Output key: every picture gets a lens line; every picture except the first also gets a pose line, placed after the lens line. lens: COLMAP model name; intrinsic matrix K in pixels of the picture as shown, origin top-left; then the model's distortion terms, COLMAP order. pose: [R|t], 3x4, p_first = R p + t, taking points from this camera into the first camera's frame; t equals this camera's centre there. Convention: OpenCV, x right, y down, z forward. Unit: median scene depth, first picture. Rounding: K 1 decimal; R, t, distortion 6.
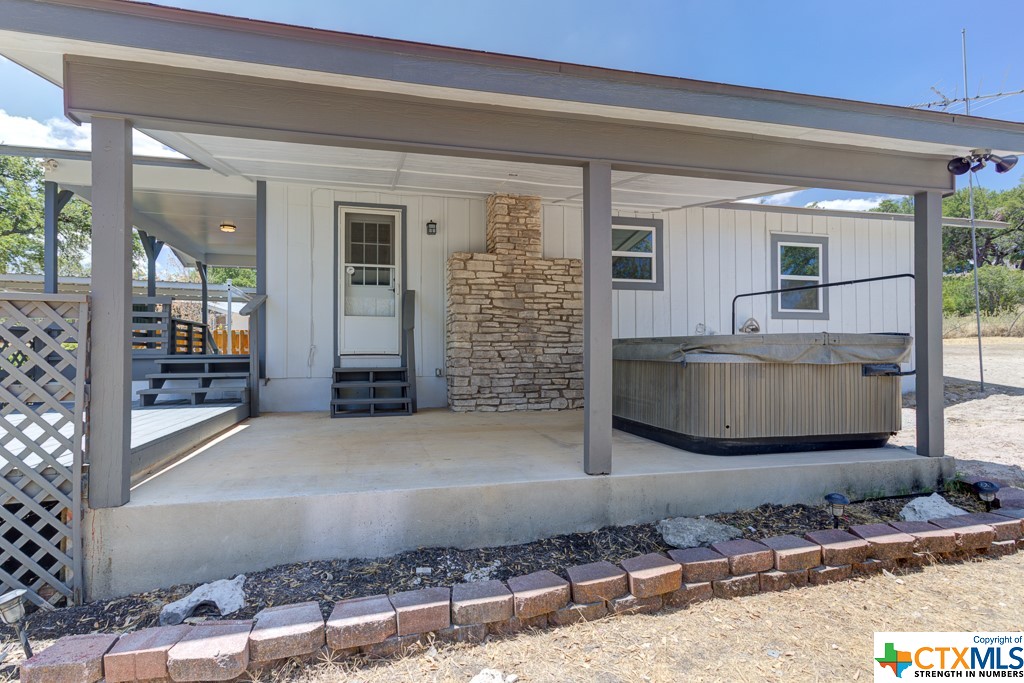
lens RADIAL K [[504.6, 0, 498.5], [0, 504.6, 348.0], [0, 0, 1]] dist [0.018359, 0.001731]
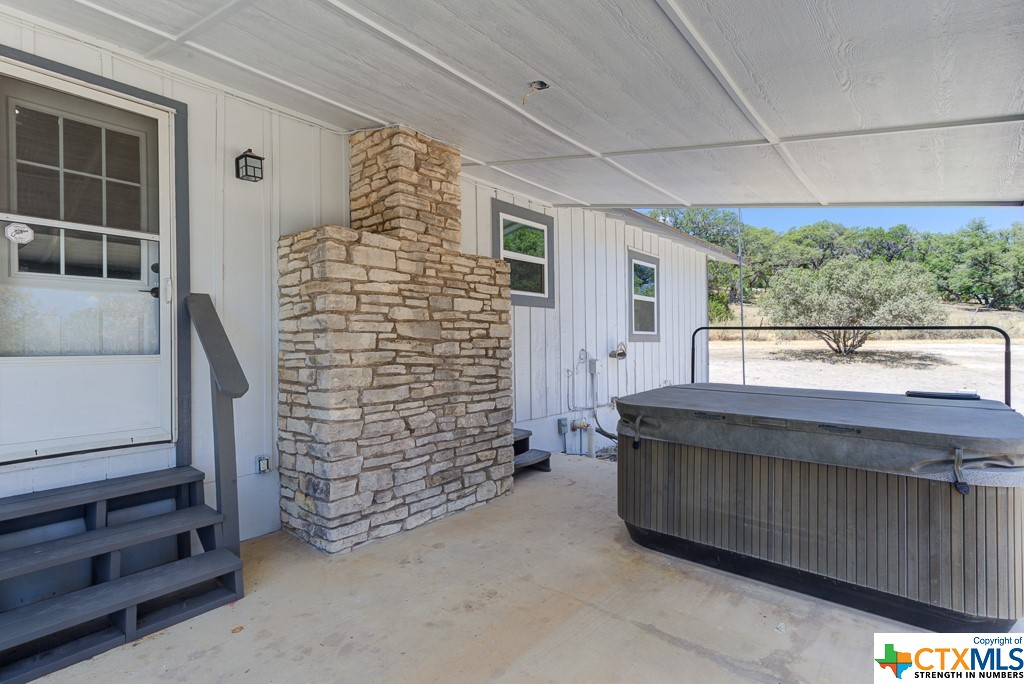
lens RADIAL K [[504.6, 0, 506.9], [0, 504.6, 342.8], [0, 0, 1]] dist [0.018359, 0.001731]
pose [[0.815072, -0.000453, 0.579360, -0.220748], [-0.003109, 0.999982, 0.005155, -0.076444], [-0.579352, -0.006003, 0.815055, 0.484811]]
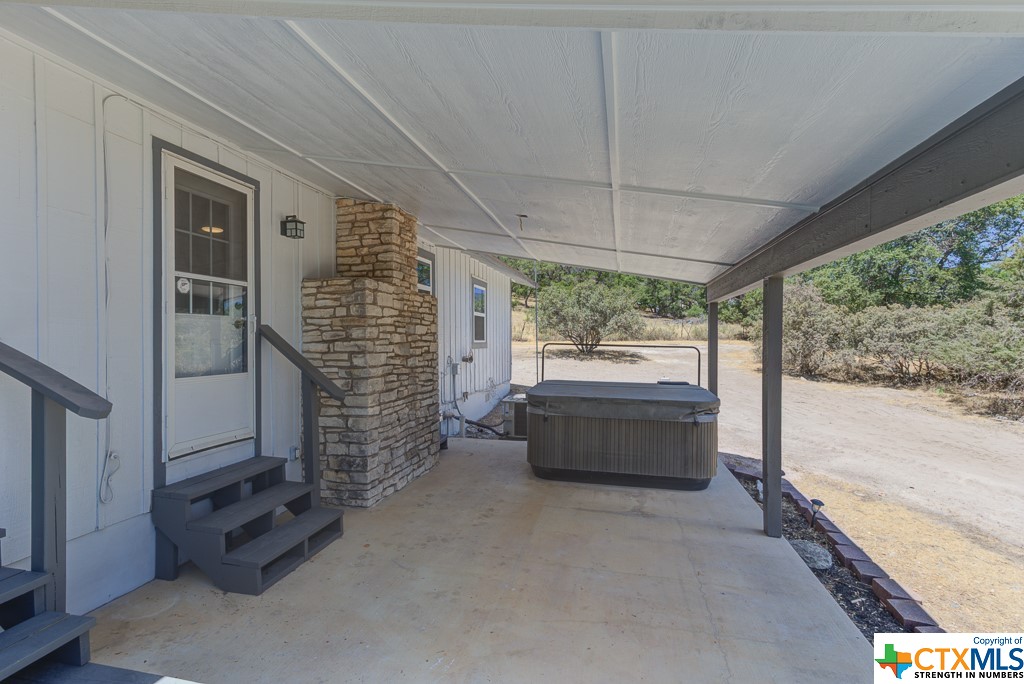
lens RADIAL K [[504.6, 0, 504.9], [0, 504.6, 340.2], [0, 0, 1]] dist [0.018359, 0.001731]
pose [[0.468408, 0.001729, 0.883511, -0.590387], [-0.012382, 0.999913, 0.004608, -0.106714], [-0.883426, -0.013097, 0.468388, 0.485739]]
